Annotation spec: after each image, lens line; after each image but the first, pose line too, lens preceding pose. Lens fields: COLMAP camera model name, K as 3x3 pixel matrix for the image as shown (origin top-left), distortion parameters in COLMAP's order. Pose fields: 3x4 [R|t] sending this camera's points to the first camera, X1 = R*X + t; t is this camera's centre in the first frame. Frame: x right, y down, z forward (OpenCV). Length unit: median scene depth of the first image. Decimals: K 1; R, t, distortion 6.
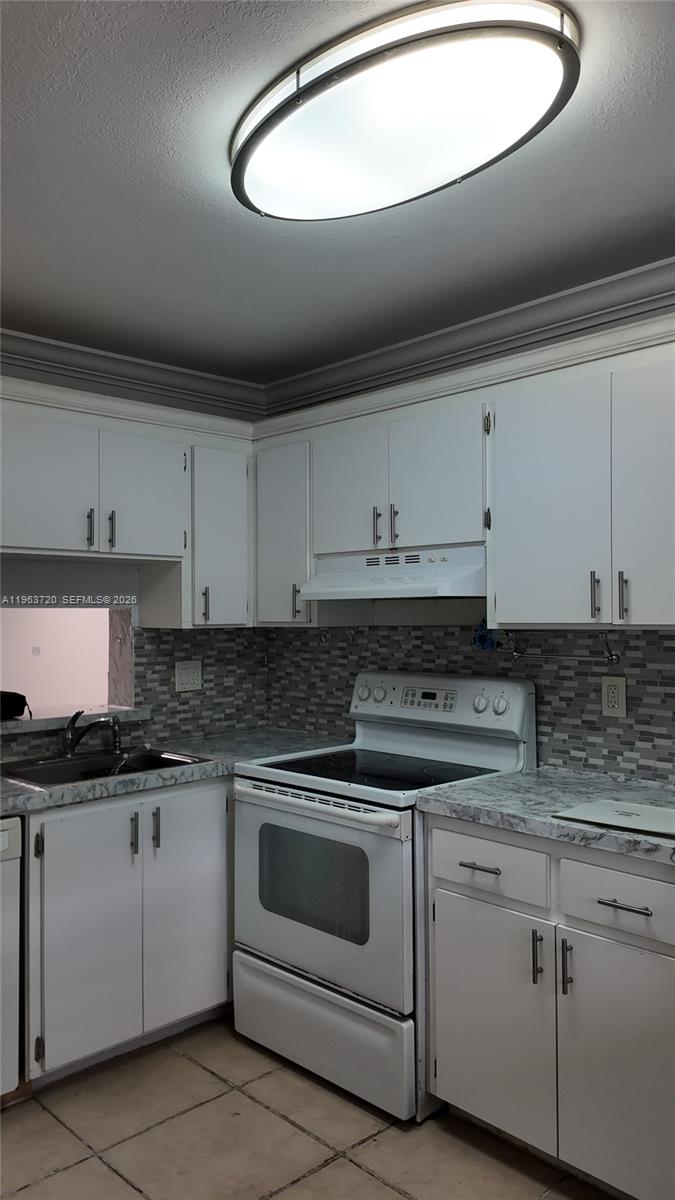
lens RADIAL K [[873.1, 0, 340.5], [0, 873.1, 602.9], [0, 0, 1]] dist [0.124427, -0.188801]
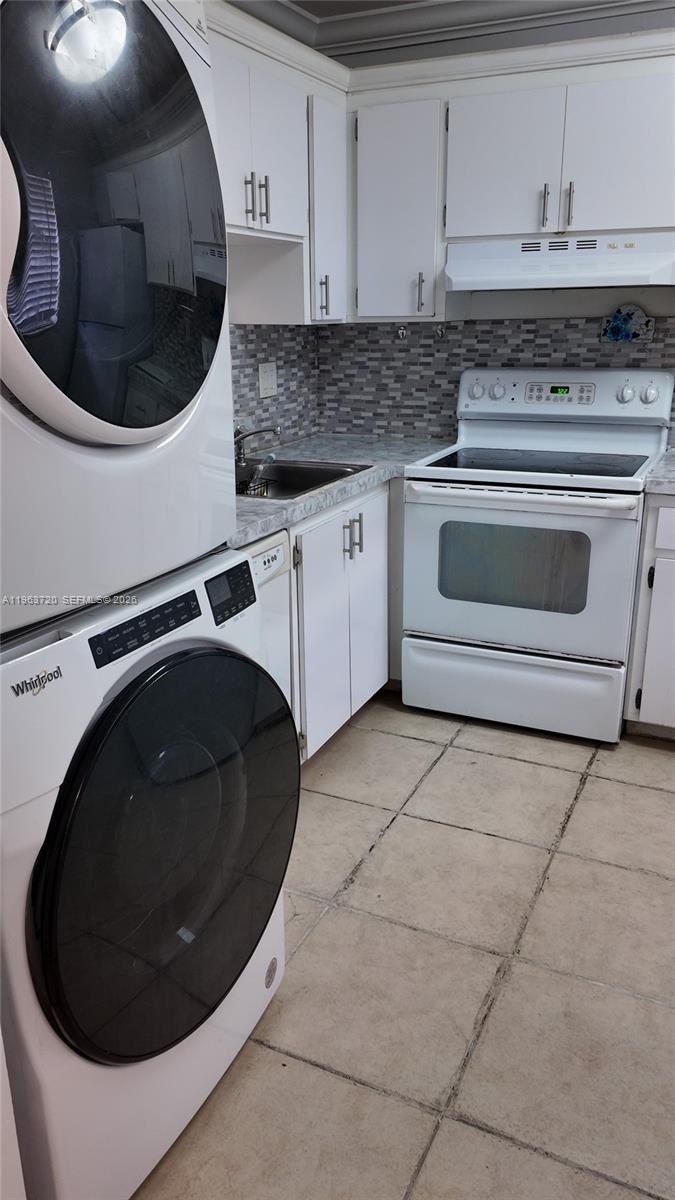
lens RADIAL K [[873.1, 0, 340.5], [0, 873.1, 602.9], [0, 0, 1]] dist [0.124427, -0.188801]
pose [[0.931479, -0.116358, 0.344686, -0.548148], [-0.000345, 0.947187, 0.320682, 0.010290], [-0.363796, -0.298827, 0.882244, 0.102691]]
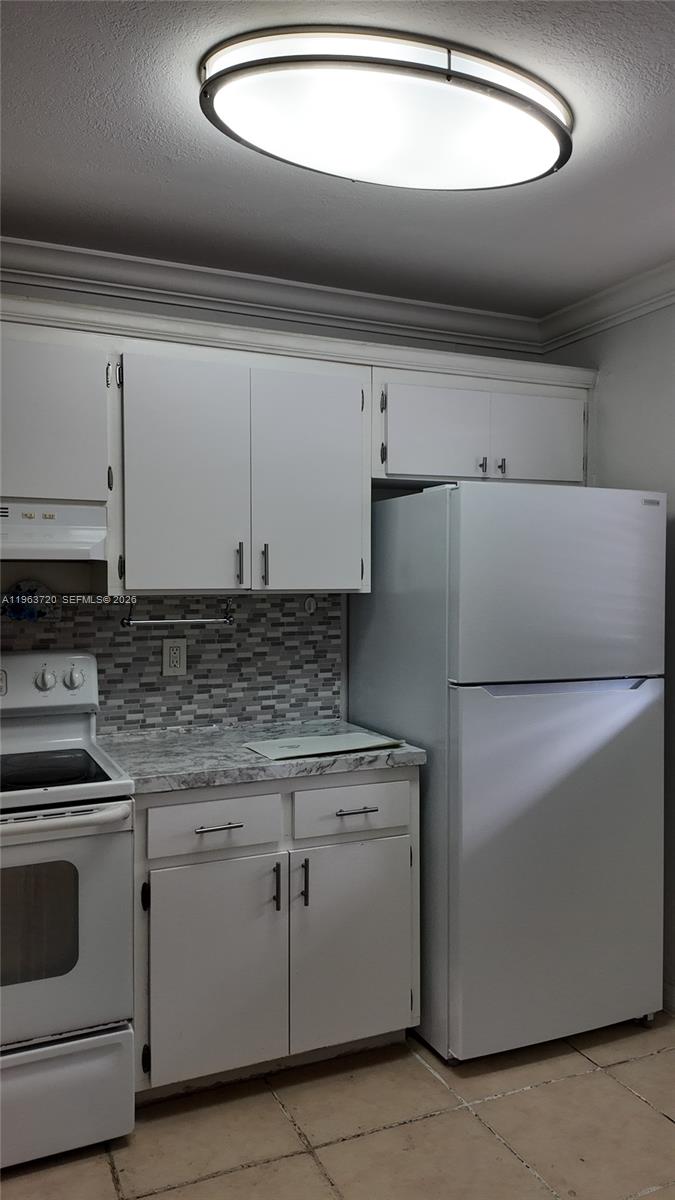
lens RADIAL K [[873.1, 0, 340.5], [0, 873.1, 602.9], [0, 0, 1]] dist [0.124427, -0.188801]
pose [[0.320449, -0.018056, 0.947094, -0.582734], [-0.013919, 0.999621, 0.023767, 0.010327], [-0.947163, -0.020799, 0.320076, 0.420282]]
